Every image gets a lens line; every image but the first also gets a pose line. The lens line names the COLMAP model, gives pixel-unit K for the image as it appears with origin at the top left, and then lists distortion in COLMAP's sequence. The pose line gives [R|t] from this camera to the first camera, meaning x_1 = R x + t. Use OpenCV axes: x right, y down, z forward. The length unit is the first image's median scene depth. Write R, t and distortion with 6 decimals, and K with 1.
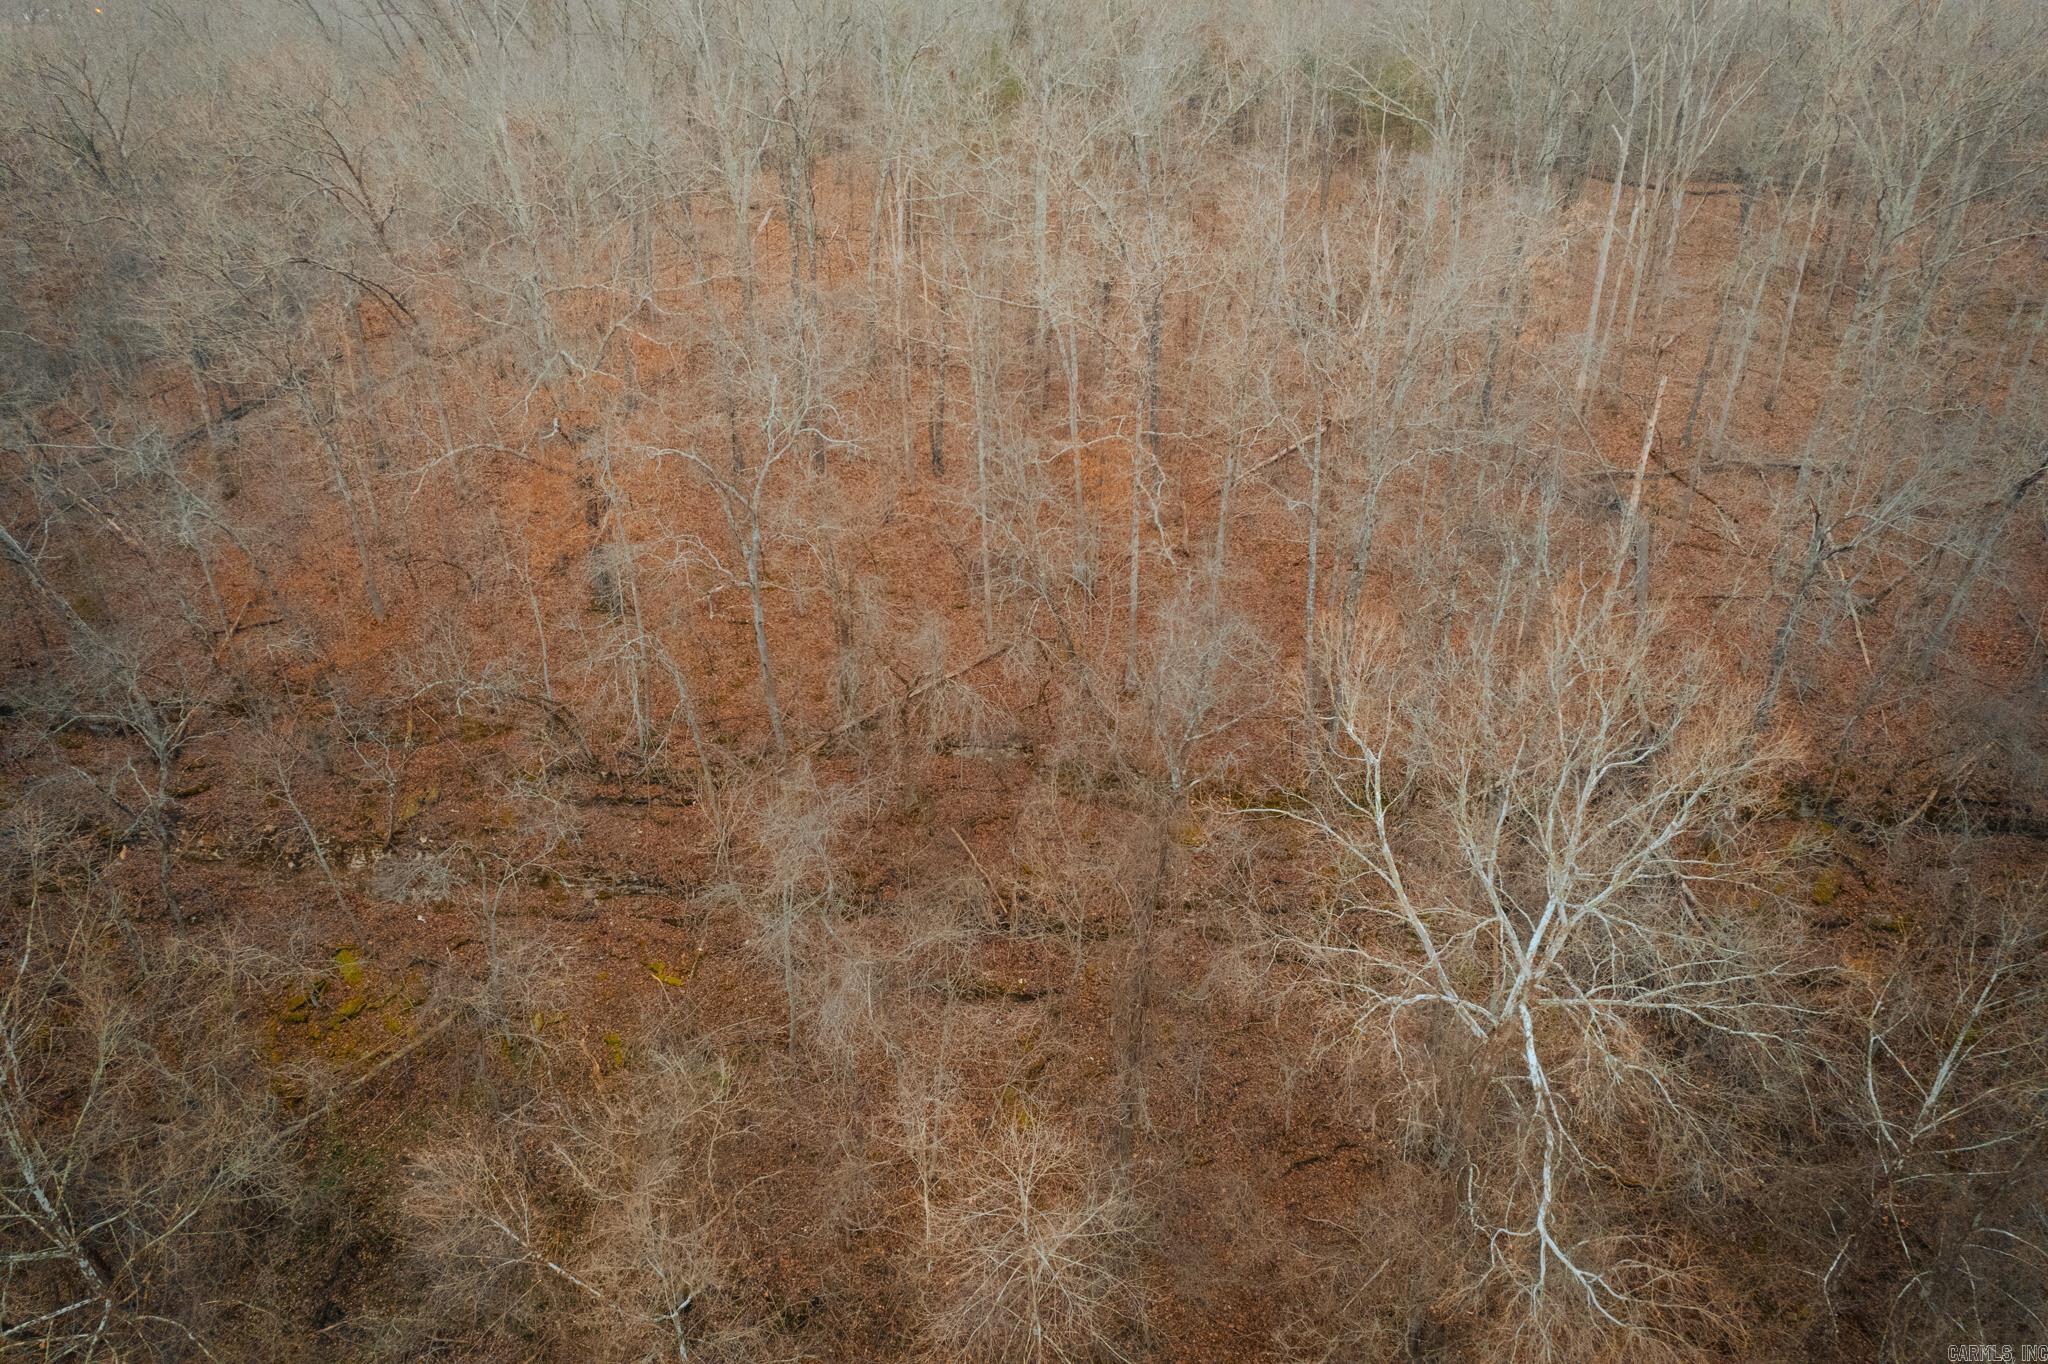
lens RADIAL K [[1298.0, 0, 1024.6], [0, 1298.0, 673.1], [0, 0, 1]] dist [-0.031521, 0.016610]
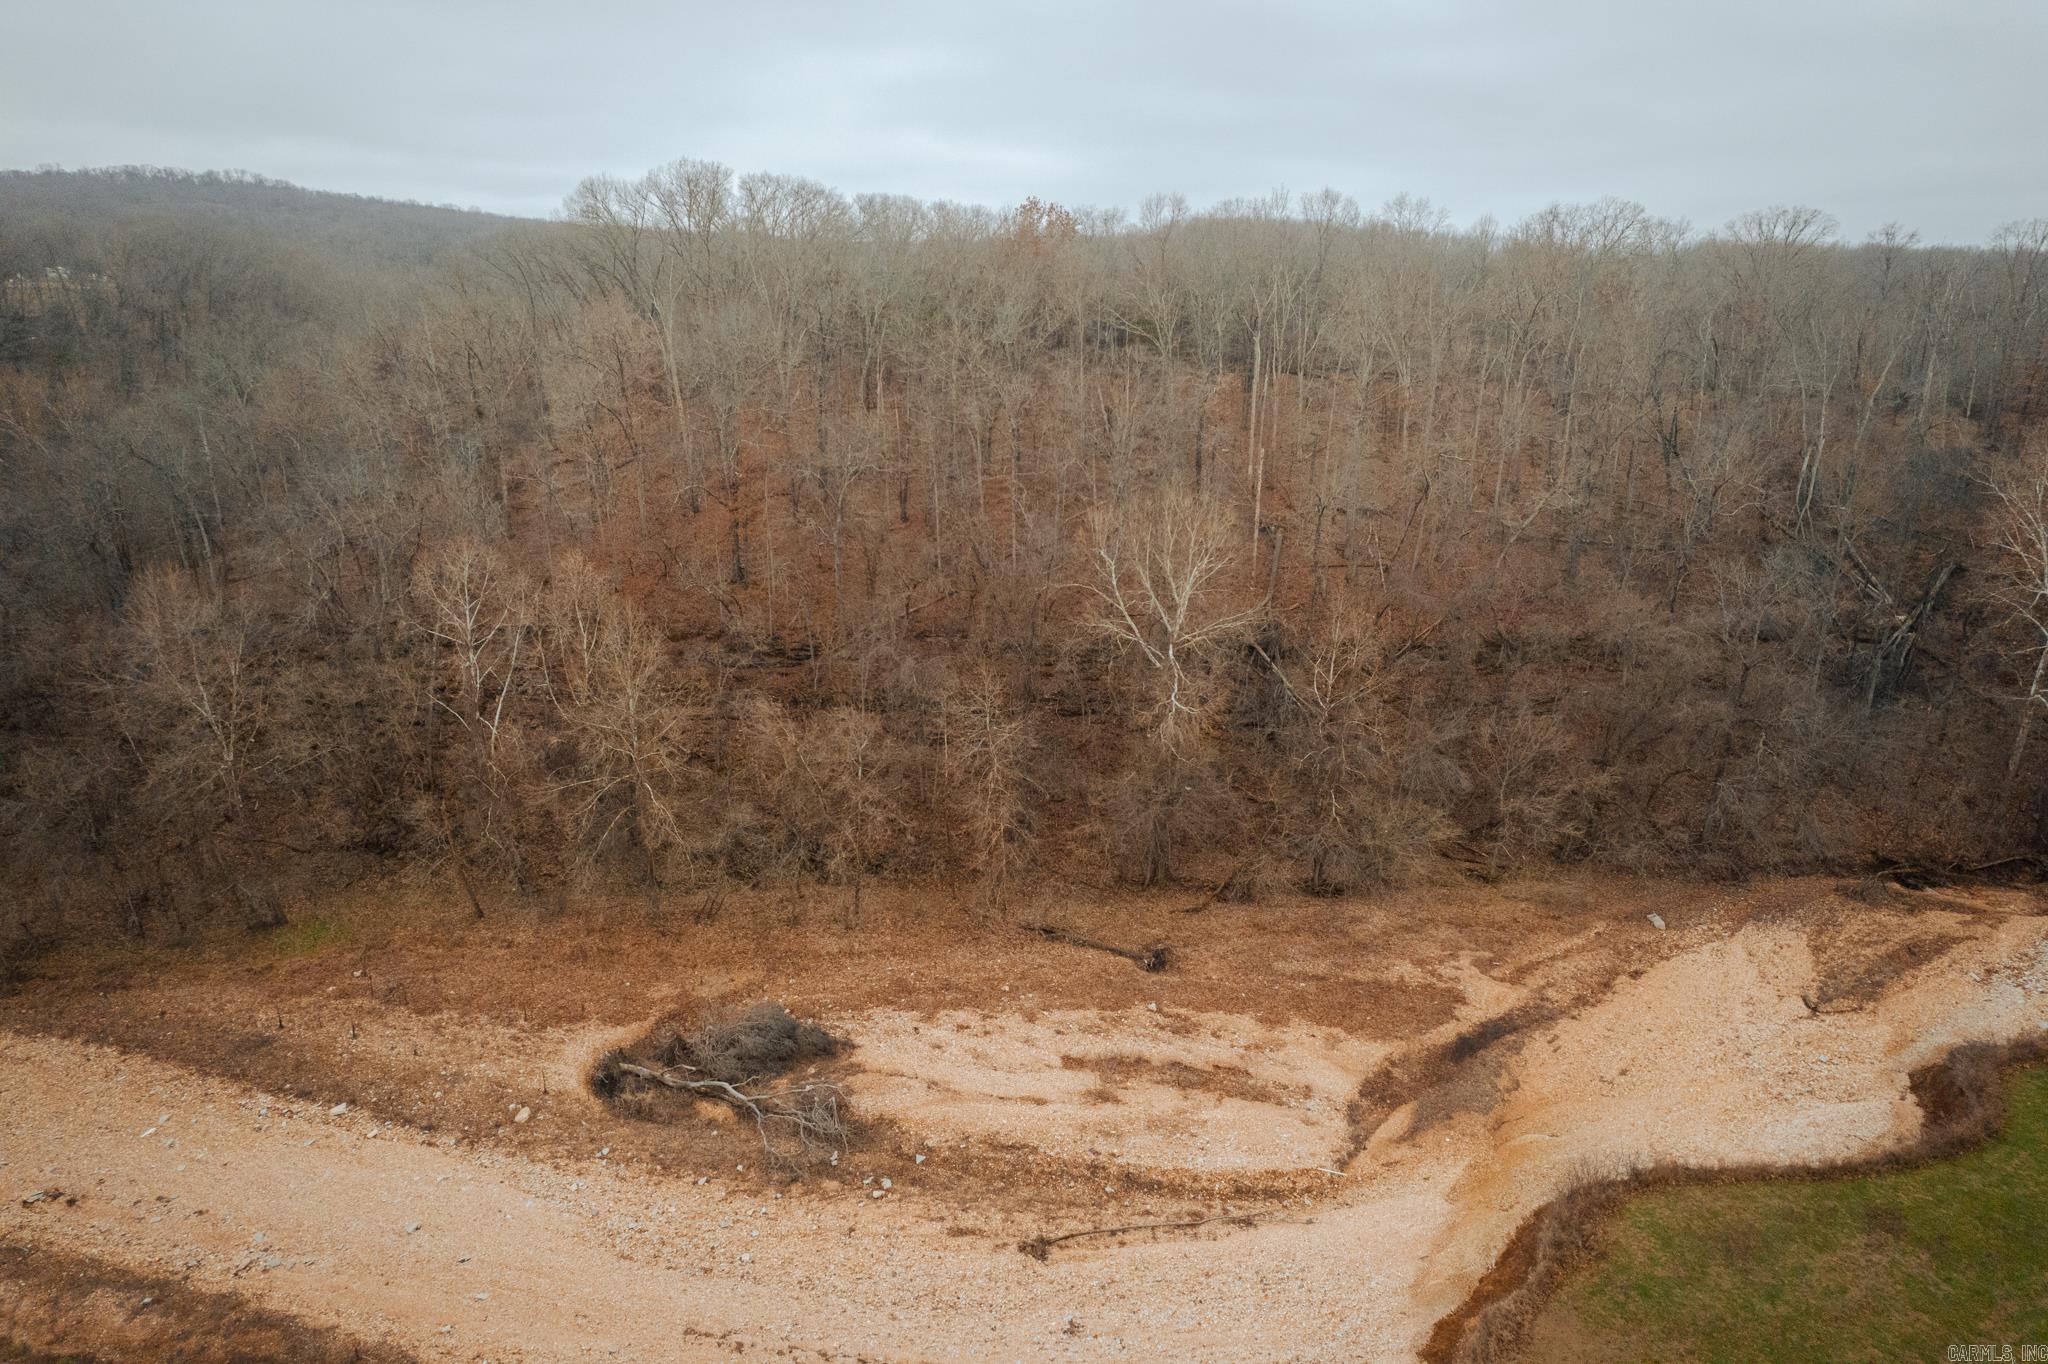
lens RADIAL K [[1298.0, 0, 1025.3], [0, 1298.0, 692.6], [0, 0, 1]] dist [-0.031521, 0.016610]
pose [[0.994035, -0.033334, 0.103844, -0.118431], [0.048906, 0.987289, -0.151222, 0.462586], [-0.097483, 0.155398, 0.983030, -0.976696]]
